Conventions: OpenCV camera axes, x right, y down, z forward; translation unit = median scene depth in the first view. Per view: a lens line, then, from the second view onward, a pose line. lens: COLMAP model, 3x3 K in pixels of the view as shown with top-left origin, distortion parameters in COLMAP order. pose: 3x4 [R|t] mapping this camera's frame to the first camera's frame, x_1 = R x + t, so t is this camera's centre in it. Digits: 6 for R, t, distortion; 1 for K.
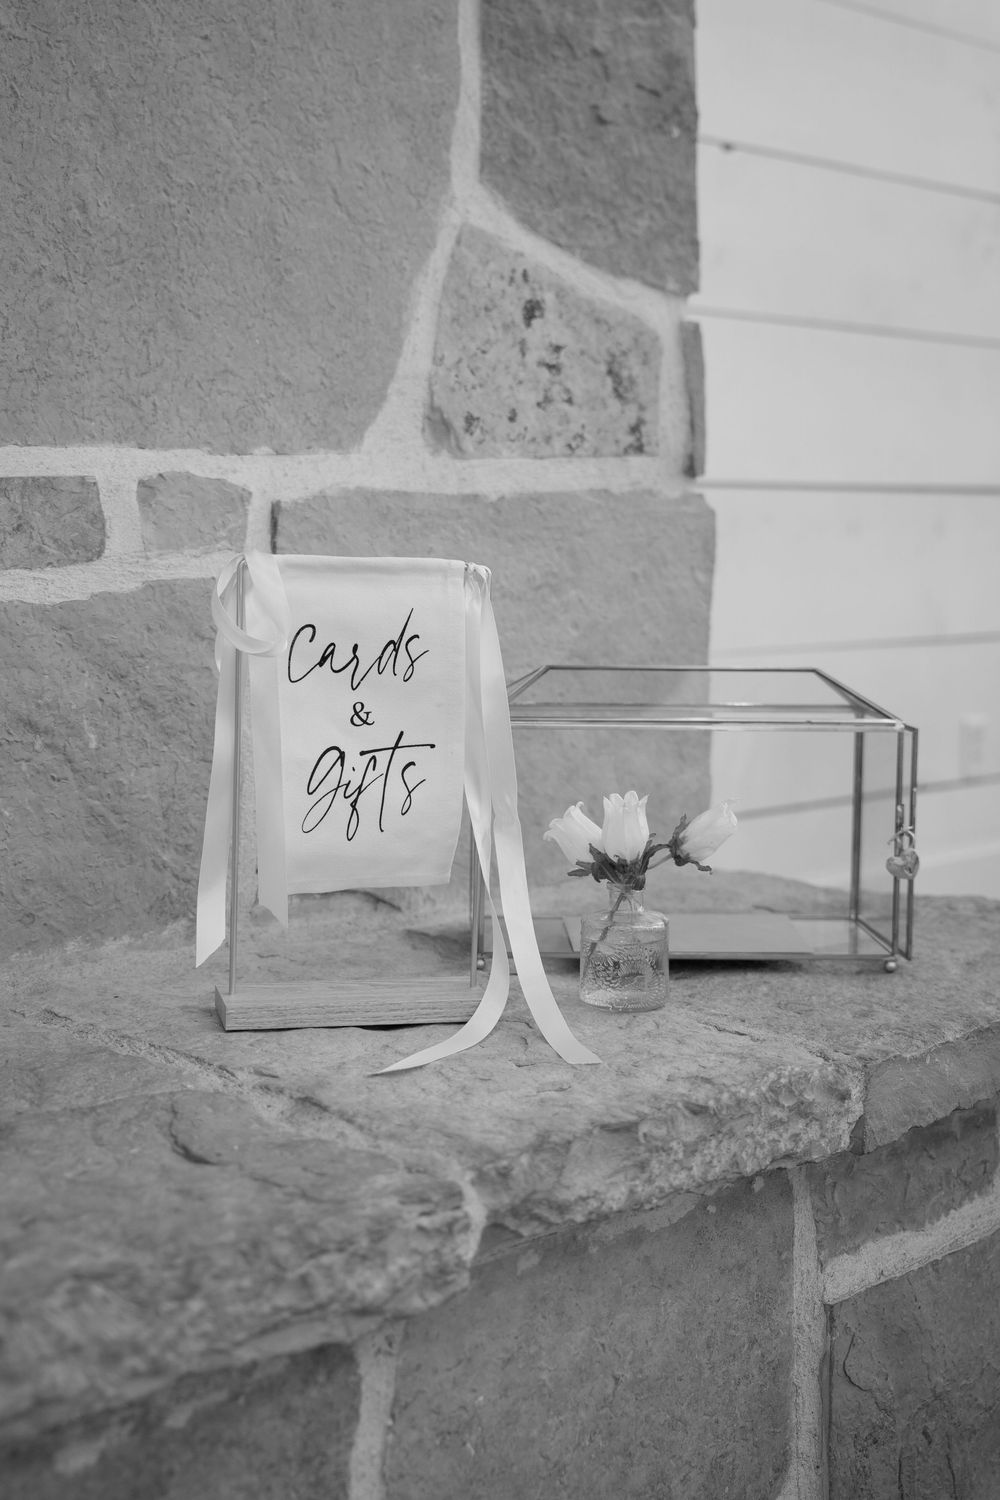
lens RADIAL K [[1824.5, 0, 490.0], [0, 1824.5, 751.6], [0, 0, 1]] dist [0.060398, 0.000000]
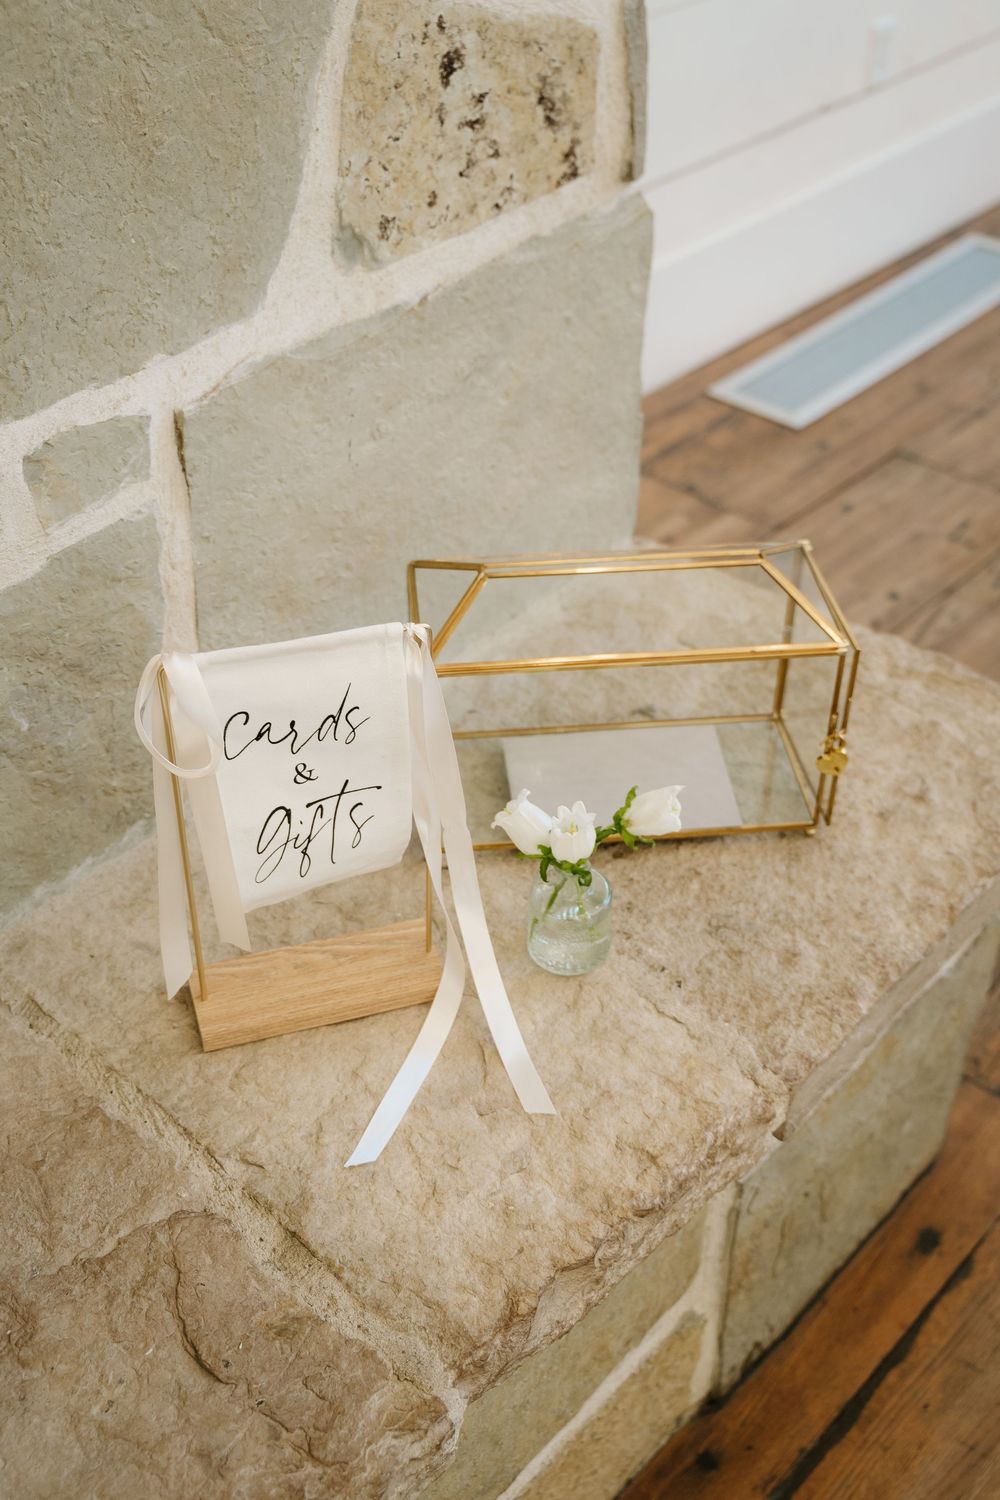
lens RADIAL K [[1574.6, 0, 508.8], [0, 1574.6, 748.3], [0, 0, 1]] dist [0.009505, 0.000000]
pose [[0.997267, -0.050575, 0.053861, -0.005917], [0.013526, 0.841648, 0.539857, -0.436817], [-0.072636, -0.537653, 0.840032, 0.267276]]
